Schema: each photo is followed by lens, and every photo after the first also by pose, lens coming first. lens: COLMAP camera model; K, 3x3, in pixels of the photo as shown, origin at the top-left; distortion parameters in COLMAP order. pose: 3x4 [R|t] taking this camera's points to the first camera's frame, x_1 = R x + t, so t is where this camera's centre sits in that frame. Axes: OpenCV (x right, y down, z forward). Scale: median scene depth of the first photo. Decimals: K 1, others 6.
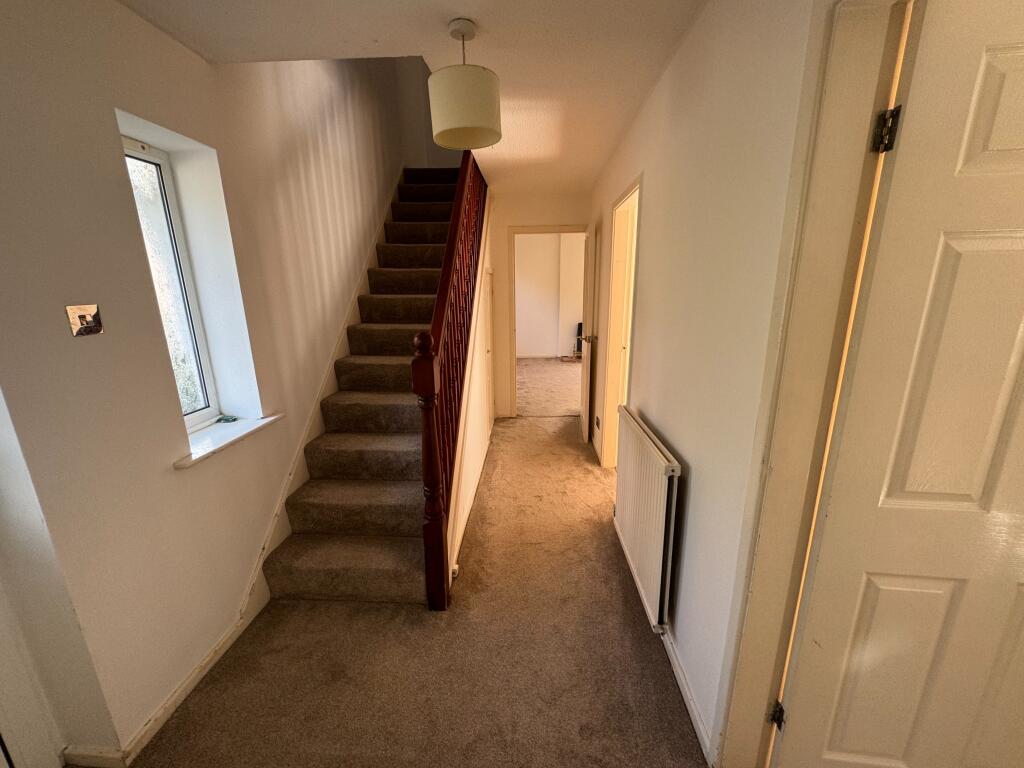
lens RADIAL K [[406.3, 0, 510.3], [0, 406.3, 385.6], [0, 0, 1]] dist [-0.000161, -0.000086]
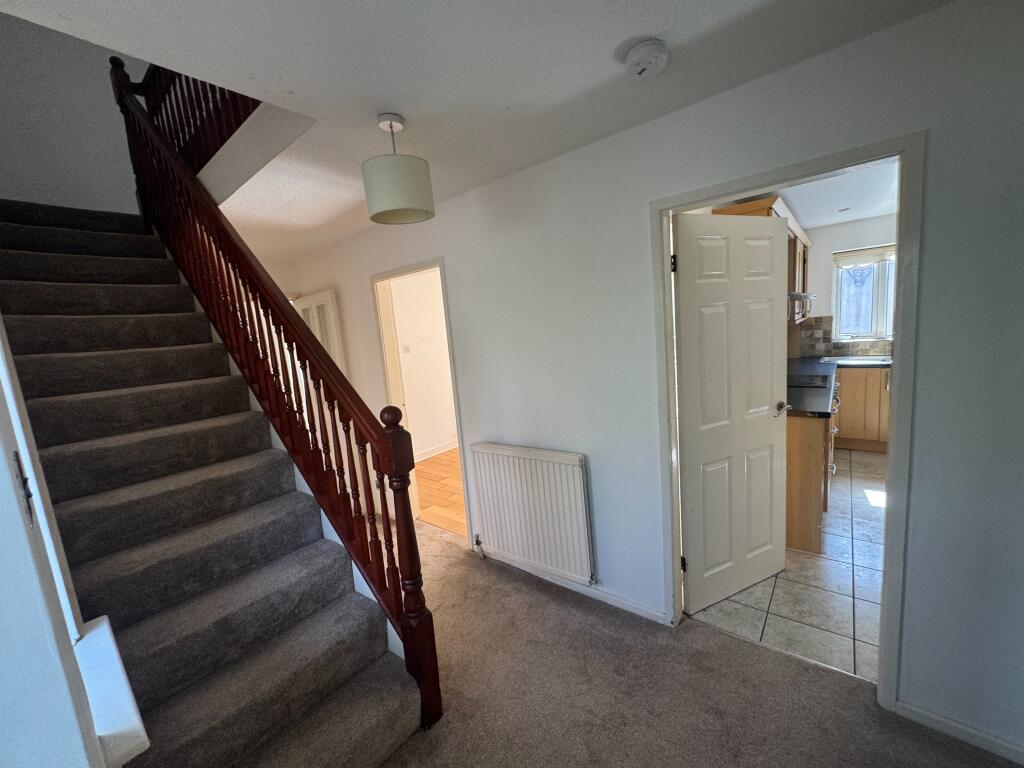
lens RADIAL K [[406.3, 0, 510.3], [0, 406.3, 385.6], [0, 0, 1]] dist [-0.000161, -0.000086]
pose [[0.584635, -0.152109, 0.796910, -0.738279], [0.276252, 0.960892, -0.019257, -0.078111], [-0.762815, 0.231406, 0.603792, 0.217189]]
